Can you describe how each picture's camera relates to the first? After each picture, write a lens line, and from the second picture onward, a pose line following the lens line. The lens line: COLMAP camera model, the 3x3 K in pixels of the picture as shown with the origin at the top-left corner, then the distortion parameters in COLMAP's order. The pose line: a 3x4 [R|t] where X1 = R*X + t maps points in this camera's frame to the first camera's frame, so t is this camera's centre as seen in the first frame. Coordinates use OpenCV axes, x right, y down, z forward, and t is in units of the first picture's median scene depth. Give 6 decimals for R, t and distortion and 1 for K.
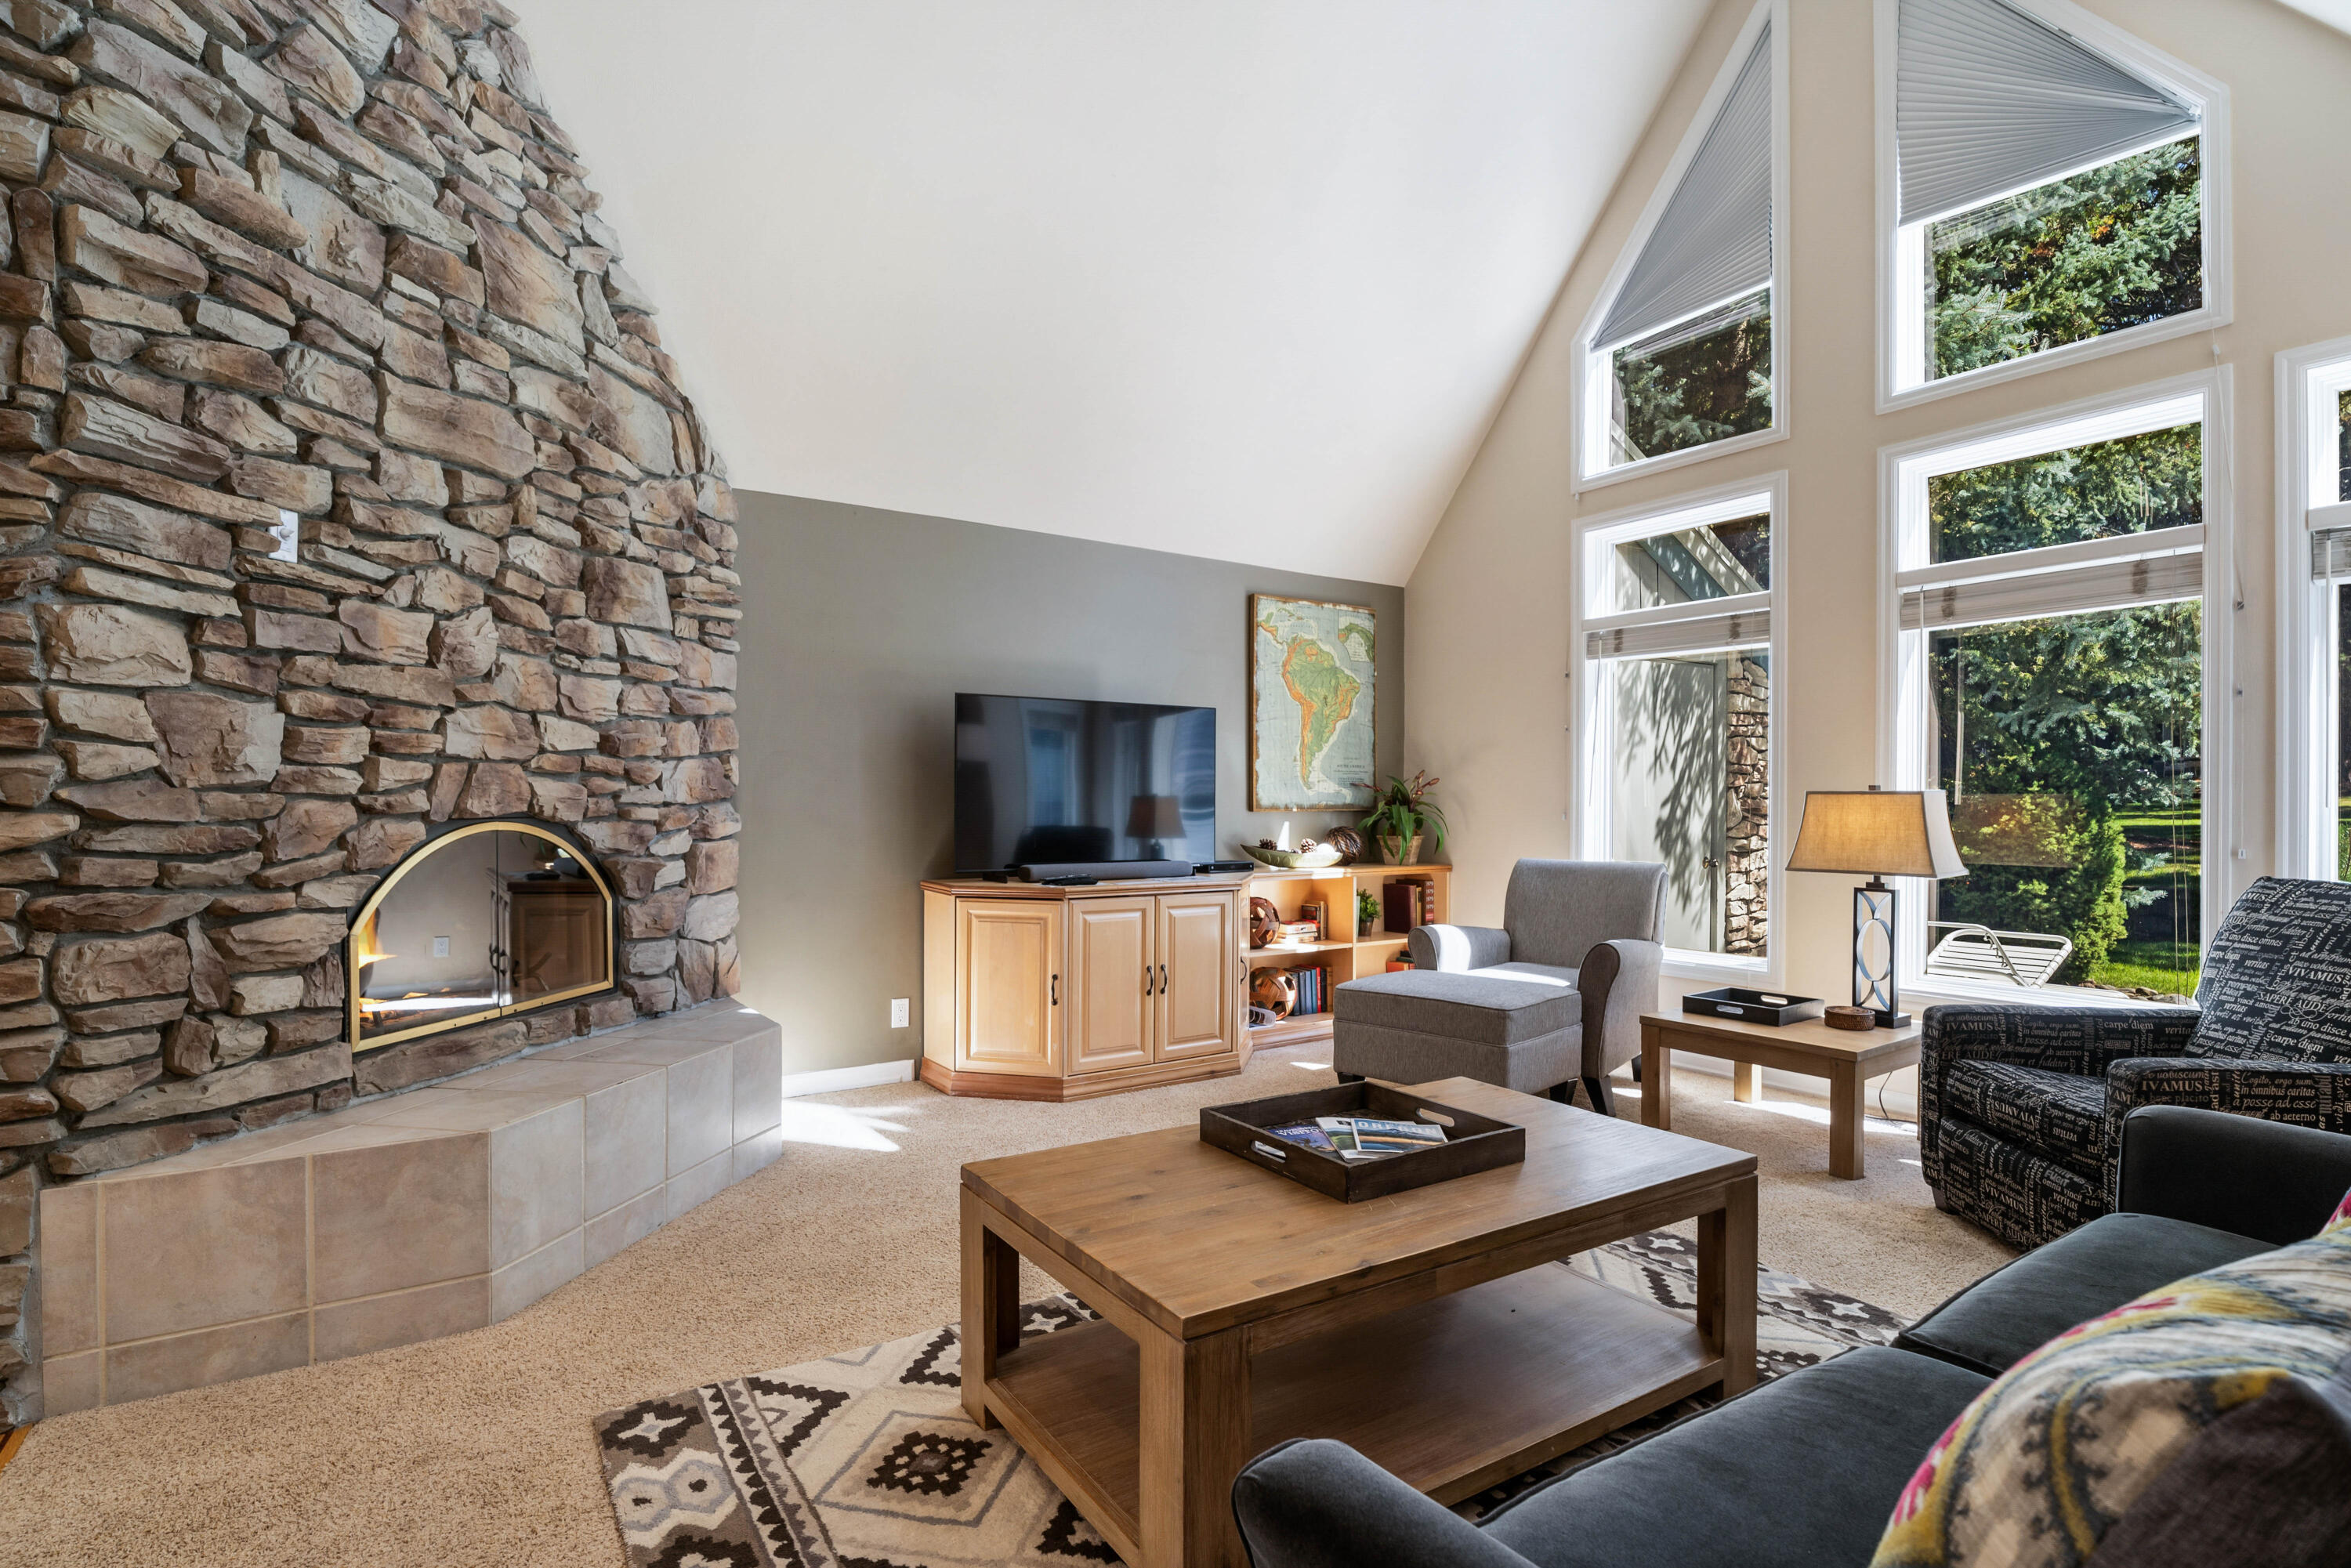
lens RADIAL K [[1125.9, 0, 1163.8], [0, 1125.9, 800.5], [0, 0, 1]] dist [-0.010586, -0.000623]
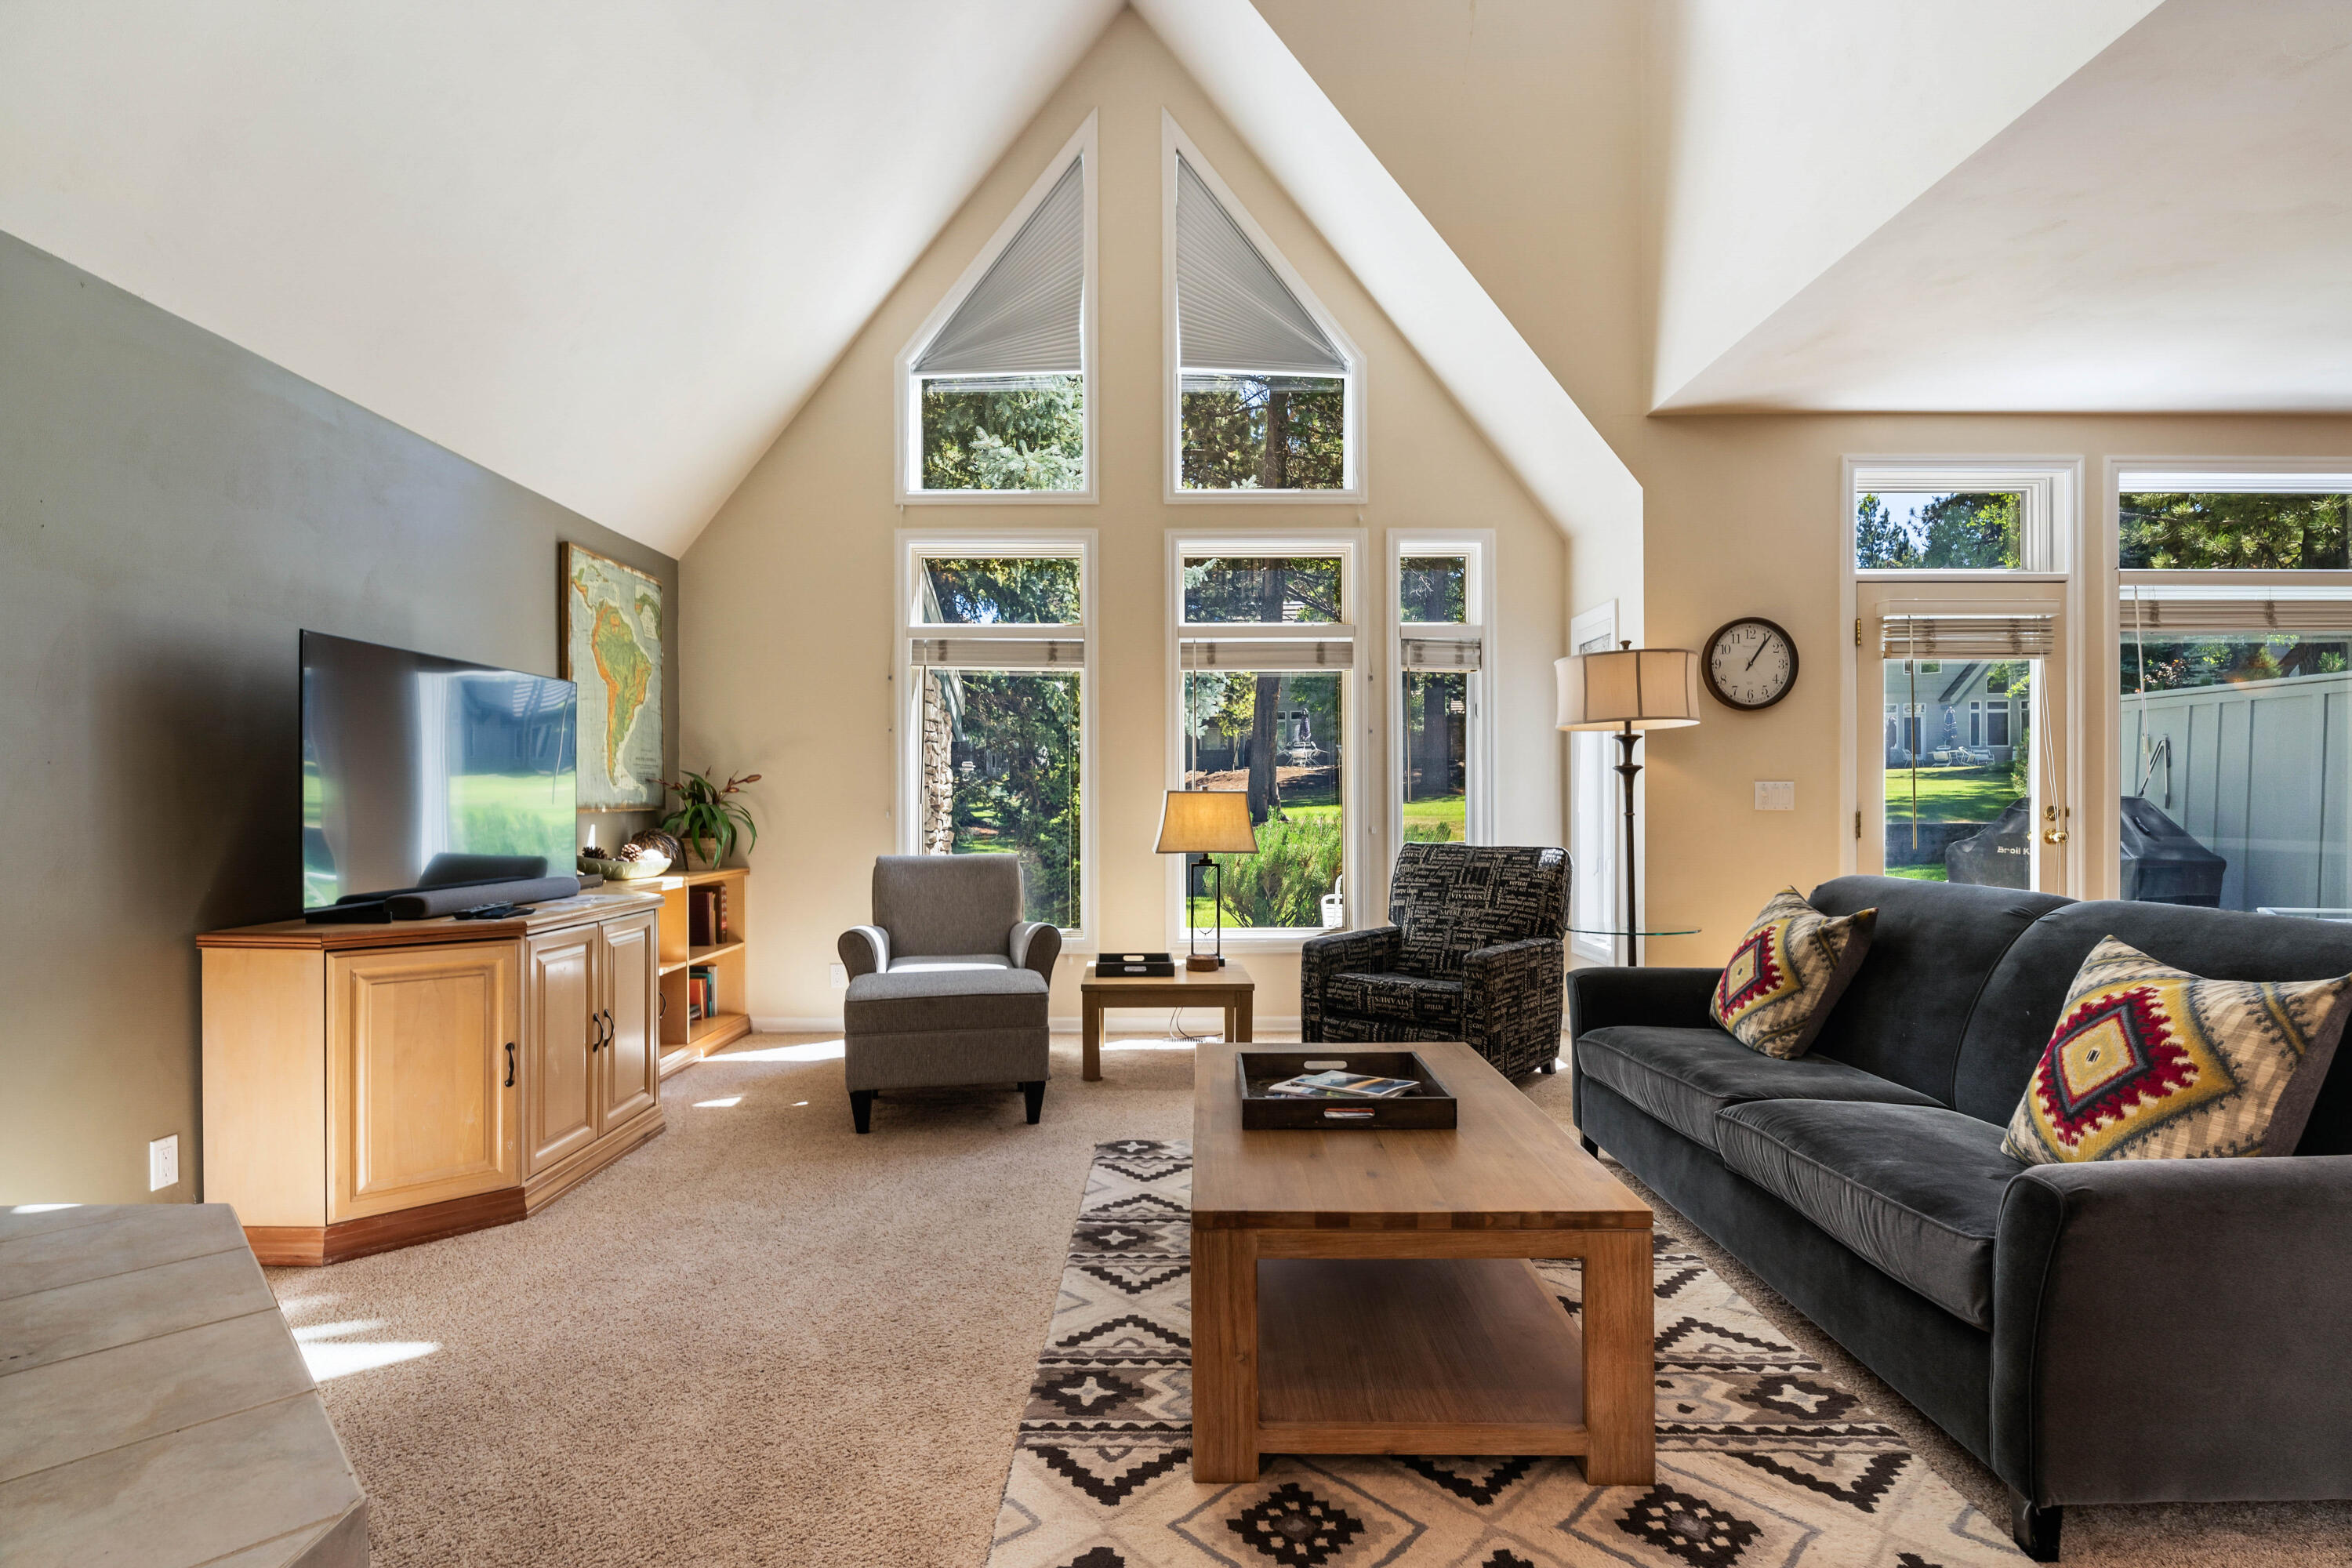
lens RADIAL K [[1126.4, 0, 1170.6], [0, 1126.4, 805.9], [0, 0, 1]] dist [-0.010586, -0.000623]
pose [[0.553843, -0.006800, 0.832594, -0.553227], [0.001634, 0.999974, 0.007080, -0.000177], [-0.832620, -0.002561, 0.553839, 0.316728]]
